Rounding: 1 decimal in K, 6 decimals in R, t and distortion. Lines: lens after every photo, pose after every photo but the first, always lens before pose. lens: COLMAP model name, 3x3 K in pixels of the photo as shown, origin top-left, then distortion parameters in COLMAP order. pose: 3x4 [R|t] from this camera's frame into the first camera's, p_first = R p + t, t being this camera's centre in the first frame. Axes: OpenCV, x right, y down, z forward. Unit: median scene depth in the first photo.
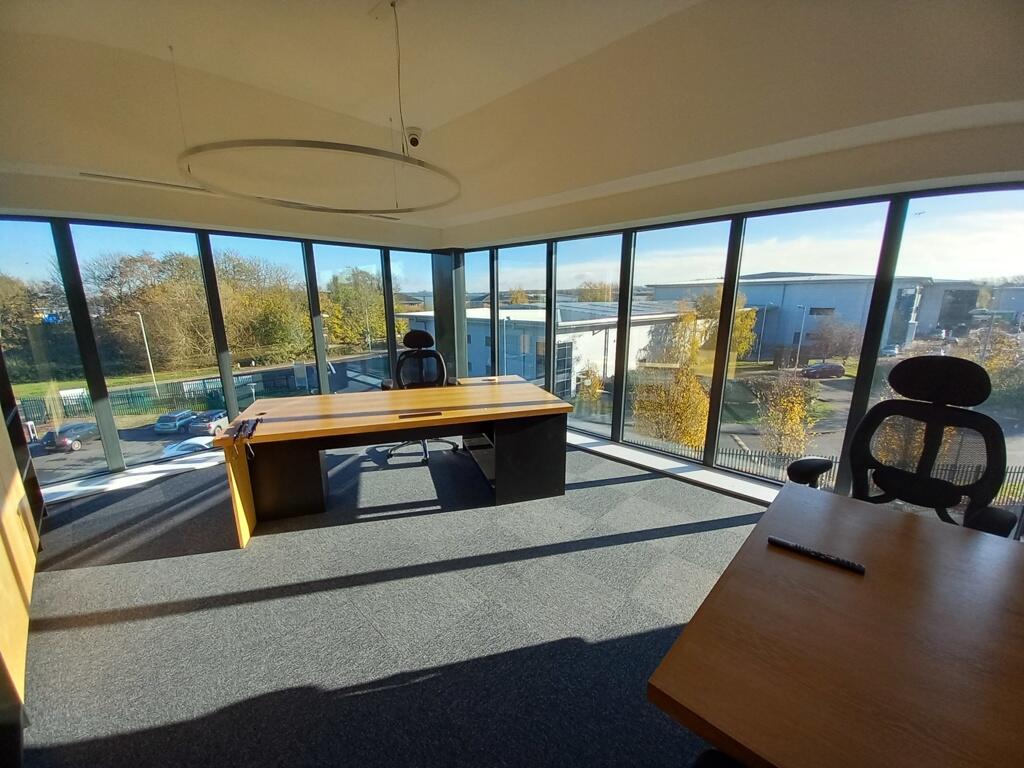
lens RADIAL K [[397.0, 0, 512.0], [0, 397.0, 384.0], [0, 0, 1]] dist [0.021208, -0.015091]
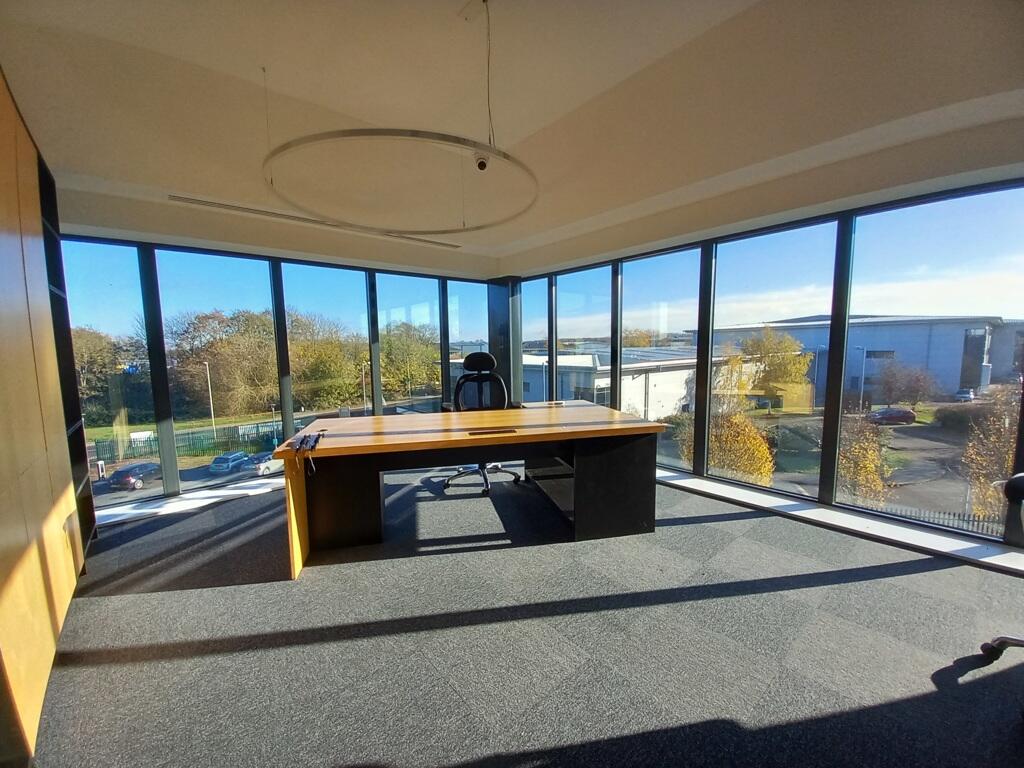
lens RADIAL K [[392.3, 0, 512.0], [0, 392.3, 384.0], [0, 0, 1]] dist [0.021339, -0.014576]
pose [[0.996297, -0.000553, -0.085973, -0.093075], [-0.009717, 0.992847, -0.118999, 0.063334], [0.085423, 0.119394, 0.989165, 0.098690]]
